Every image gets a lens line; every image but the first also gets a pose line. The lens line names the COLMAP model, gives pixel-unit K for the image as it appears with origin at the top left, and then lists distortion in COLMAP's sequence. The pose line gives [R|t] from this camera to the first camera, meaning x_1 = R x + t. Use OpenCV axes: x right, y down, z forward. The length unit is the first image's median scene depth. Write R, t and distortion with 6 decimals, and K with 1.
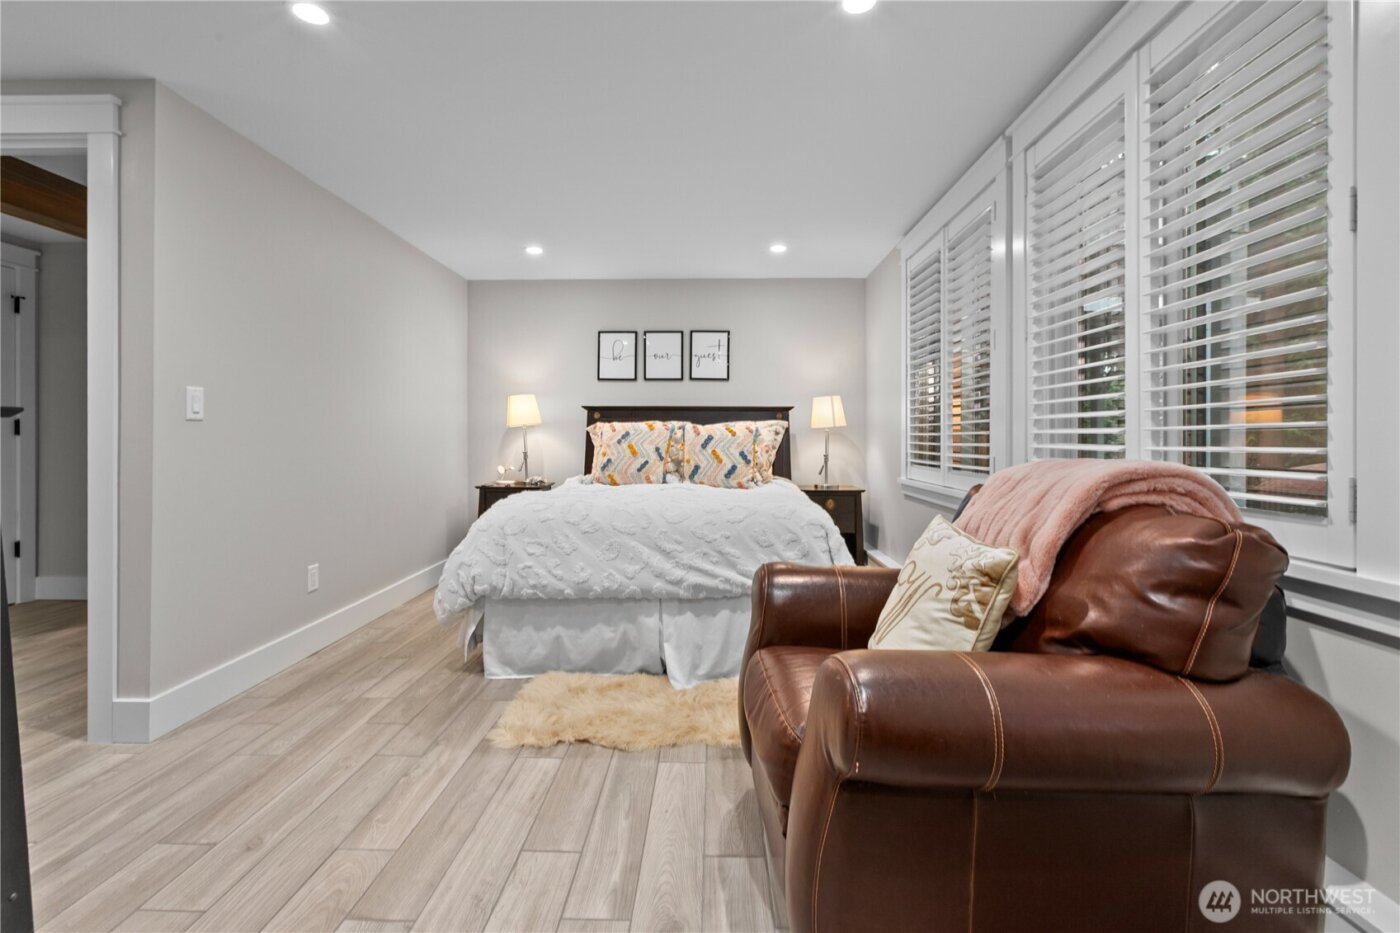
lens RADIAL K [[639.4, 0, 695.2], [0, 639.4, 459.7], [0, 0, 1]] dist [0.000296, -0.002639]
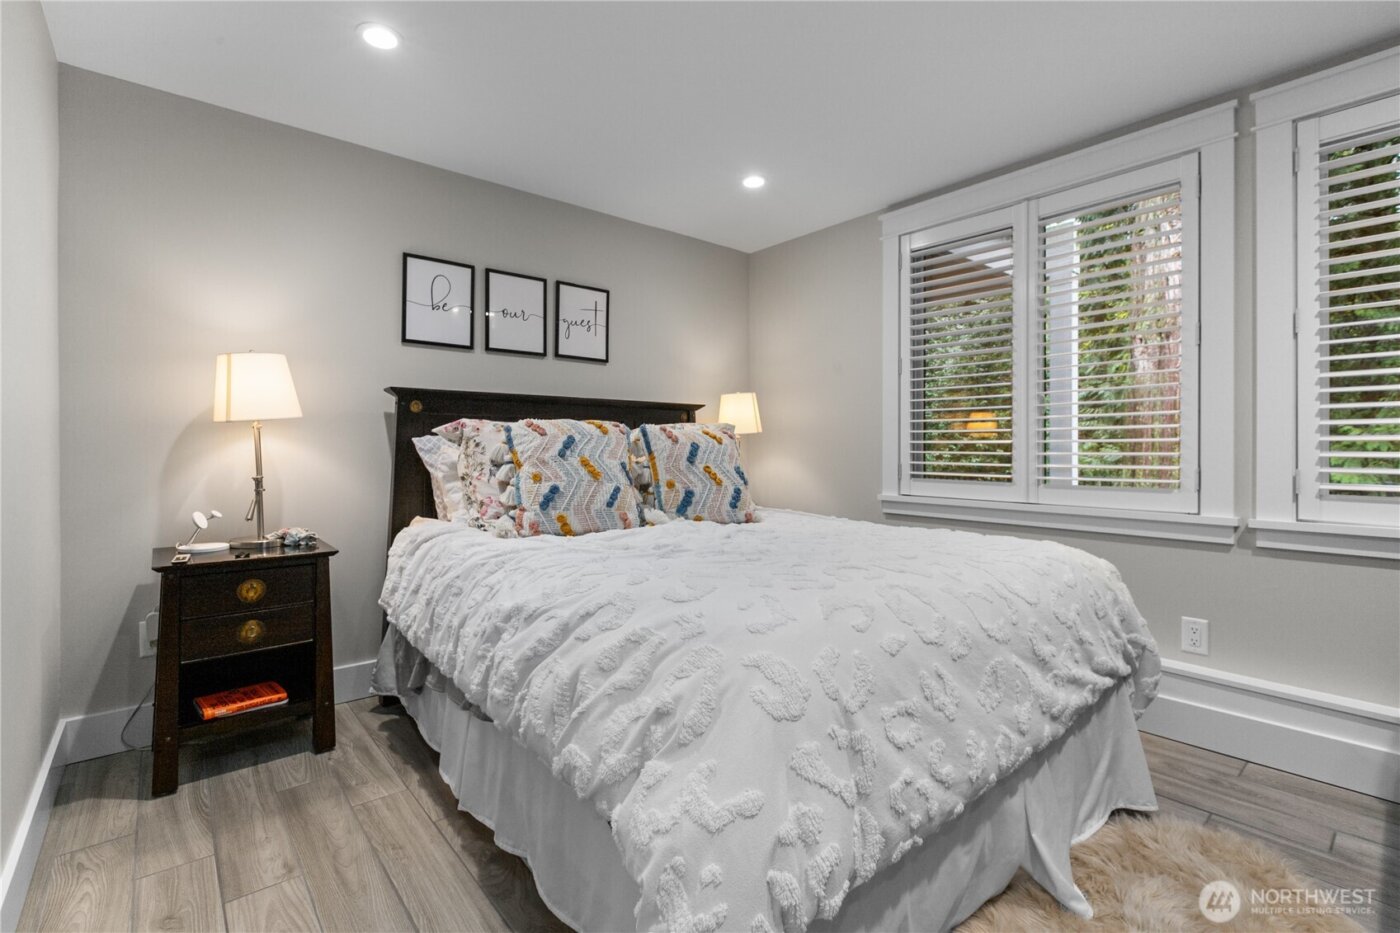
lens RADIAL K [[639.4, 0, 702.0], [0, 639.4, 452.8], [0, 0, 1]] dist [0.000296, -0.002639]
pose [[0.744076, -0.009004, 0.668035, -0.397239], [0.026706, 0.999511, -0.016273, -0.017470], [-0.667561, 0.029949, 0.743952, 0.517899]]
